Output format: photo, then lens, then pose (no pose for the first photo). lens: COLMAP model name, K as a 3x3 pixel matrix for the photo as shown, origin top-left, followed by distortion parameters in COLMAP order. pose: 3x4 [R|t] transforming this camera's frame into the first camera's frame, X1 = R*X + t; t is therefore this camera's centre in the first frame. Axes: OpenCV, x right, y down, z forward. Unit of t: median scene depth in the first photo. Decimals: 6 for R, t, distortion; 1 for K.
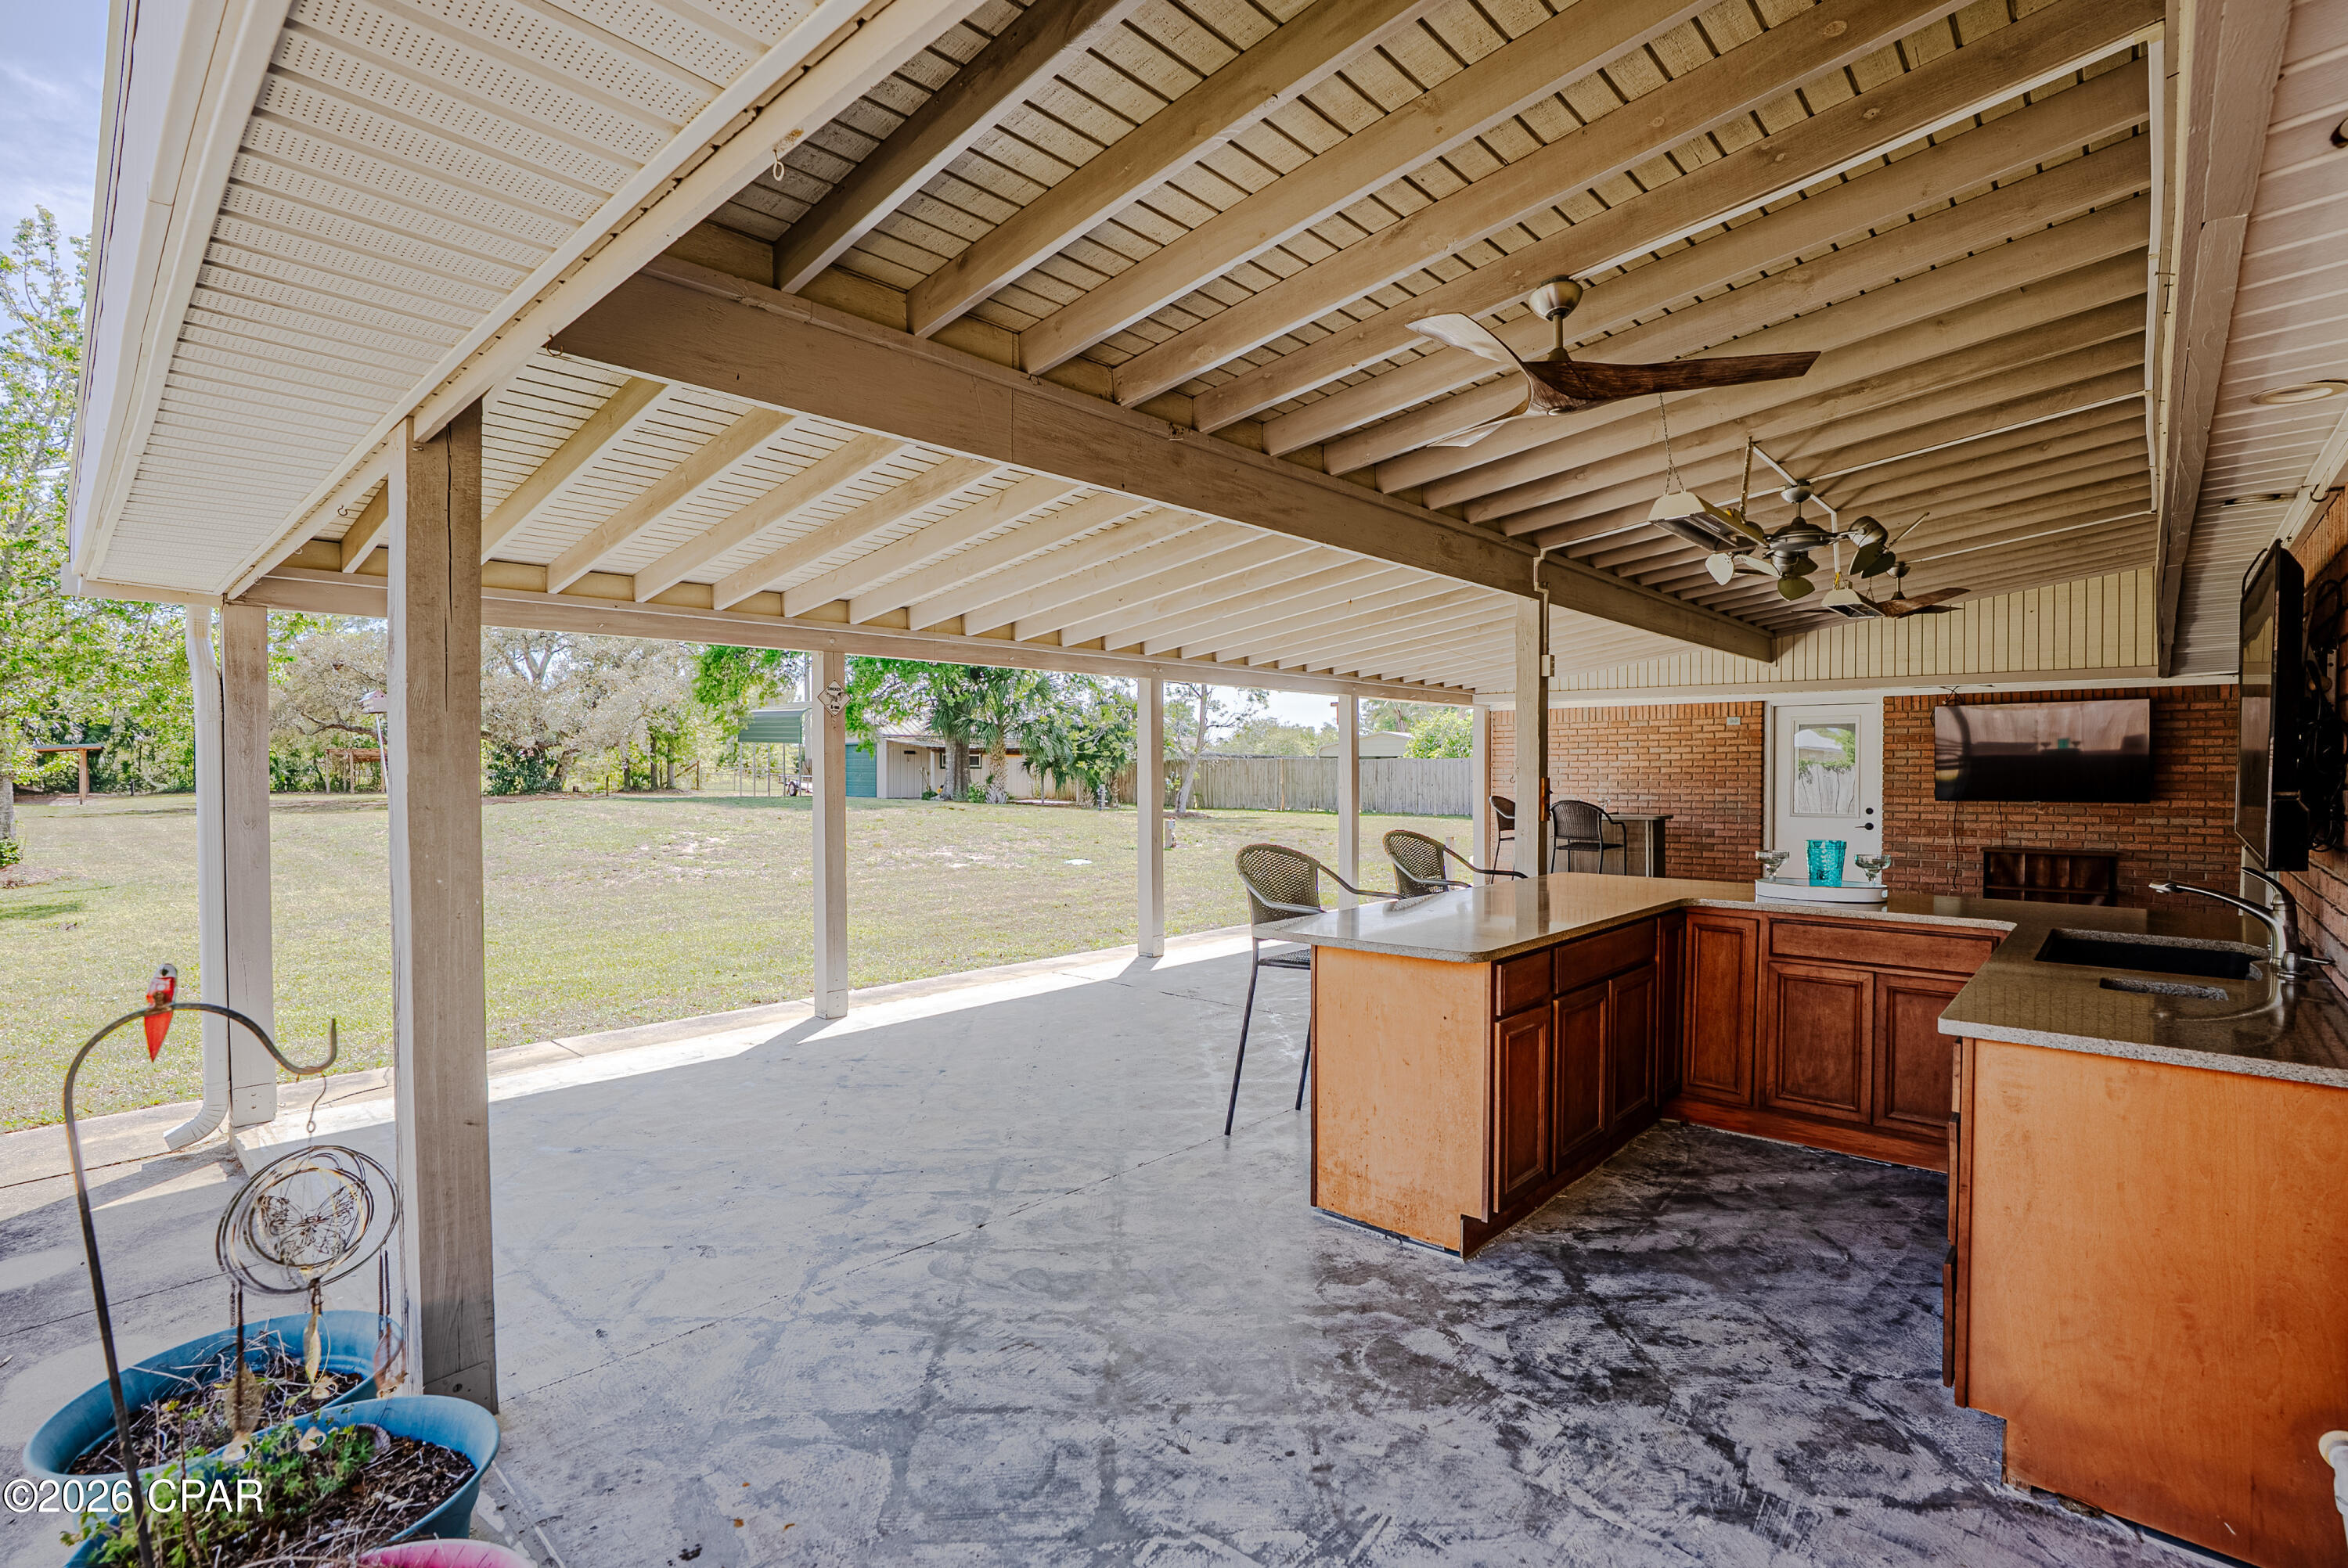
lens RADIAL K [[1125.1, 0, 1181.5], [0, 1125.1, 772.0], [0, 0, 1]] dist [-0.035581, 0.007866]
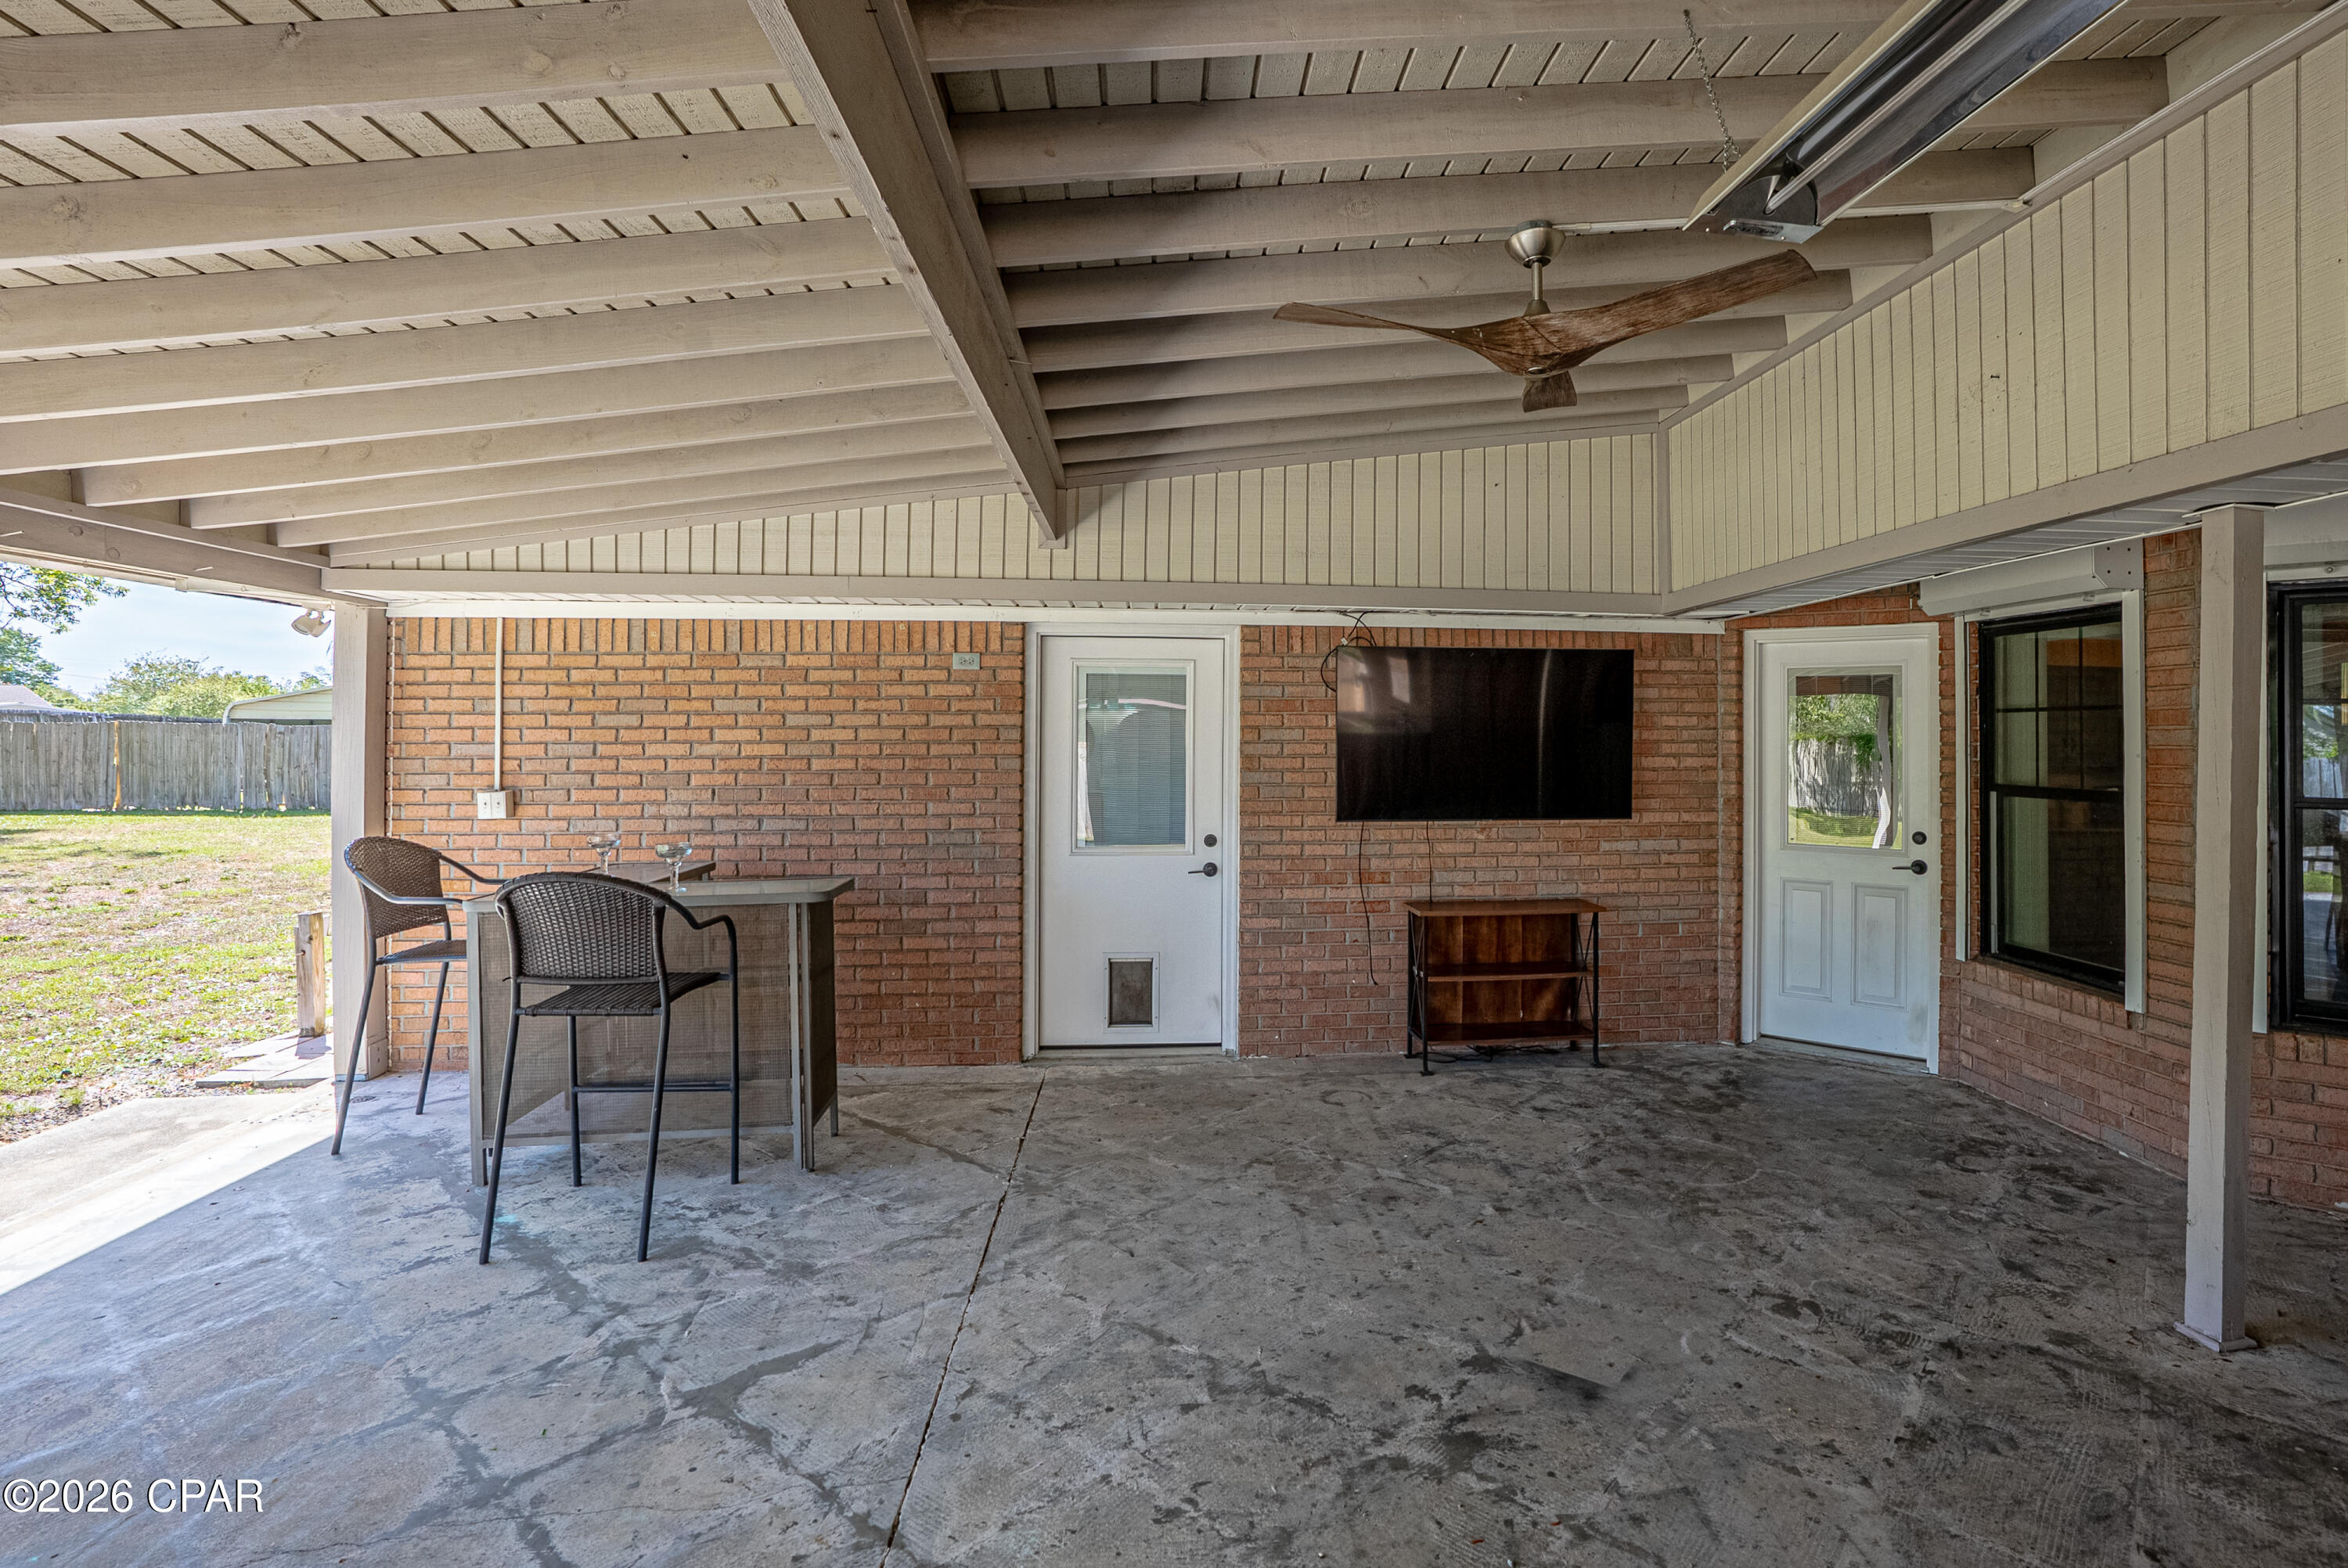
lens RADIAL K [[1164.5, 0, 1312.7], [0, 1164.5, 720.9], [0, 0, 1]] dist [-0.038430, -0.000754]
pose [[0.651379, 0.014818, 0.758608, 0.239340], [-0.001313, 0.999830, -0.018402, -0.012640], [-0.758752, 0.010991, 0.651287, 0.630332]]
